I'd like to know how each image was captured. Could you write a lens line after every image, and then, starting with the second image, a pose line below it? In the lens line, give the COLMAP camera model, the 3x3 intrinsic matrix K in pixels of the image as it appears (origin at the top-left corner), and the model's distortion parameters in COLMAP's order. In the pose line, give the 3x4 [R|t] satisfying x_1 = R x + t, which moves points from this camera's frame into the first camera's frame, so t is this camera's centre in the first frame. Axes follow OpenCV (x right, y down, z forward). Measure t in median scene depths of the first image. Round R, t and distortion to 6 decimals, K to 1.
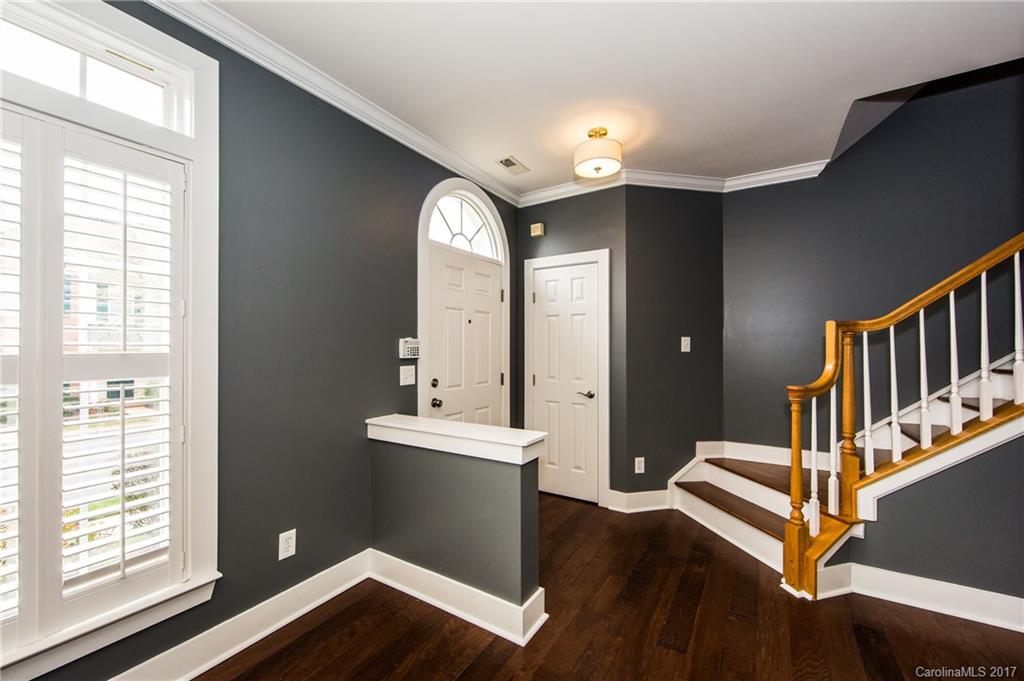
lens RADIAL K [[404.0, 0, 512.5], [0, 404.0, 346.4], [0, 0, 1]] dist [-0.001481, -0.000092]
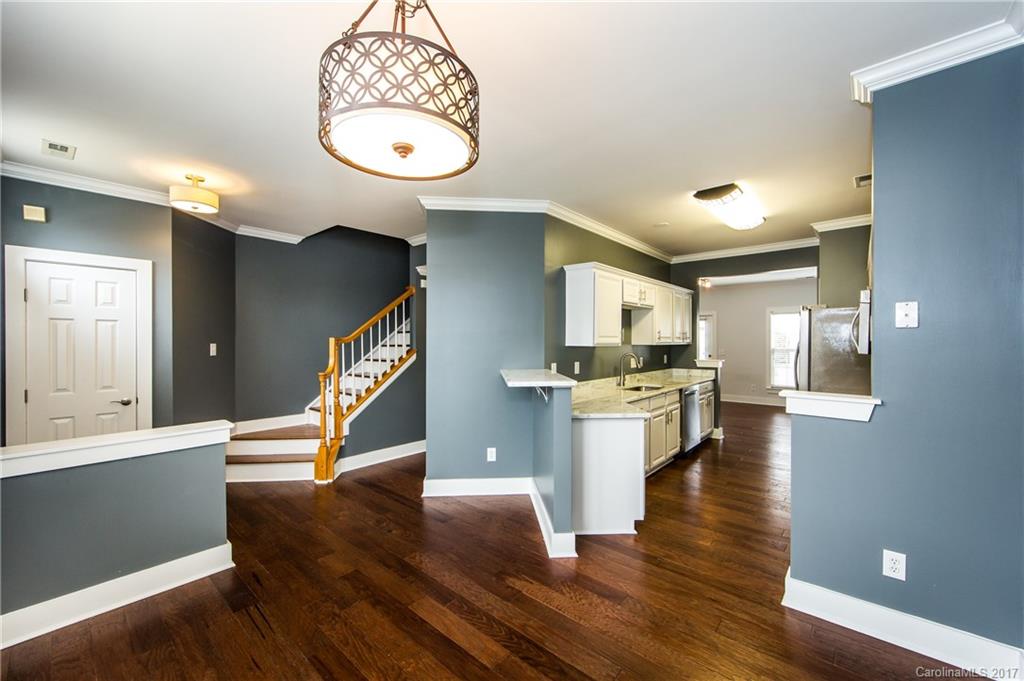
lens RADIAL K [[403.3, 0, 512.0], [0, 403.3, 340.5], [0, 0, 1]] dist [0.000475, 0.000092]
pose [[0.153496, 0.001801, 0.988148, -0.846150], [-0.001651, 0.999997, -0.001567, -0.041945], [-0.988148, -0.001391, 0.153498, -0.125718]]
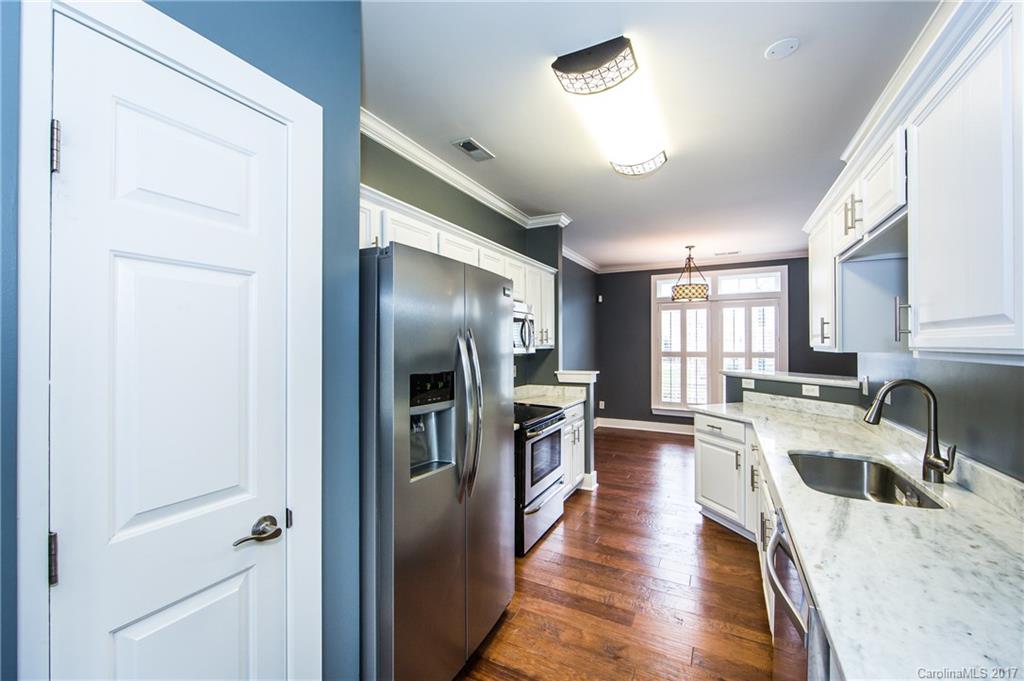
lens RADIAL K [[407.7, 0, 512.0], [0, 407.7, 340.5], [0, 0, 1]] dist [-0.000303, -0.000004]
pose [[0.086689, -0.004529, -0.996225, 1.561621], [0.001902, 0.999989, -0.004381, -0.045093], [0.996234, -0.001515, 0.086697, -1.006148]]
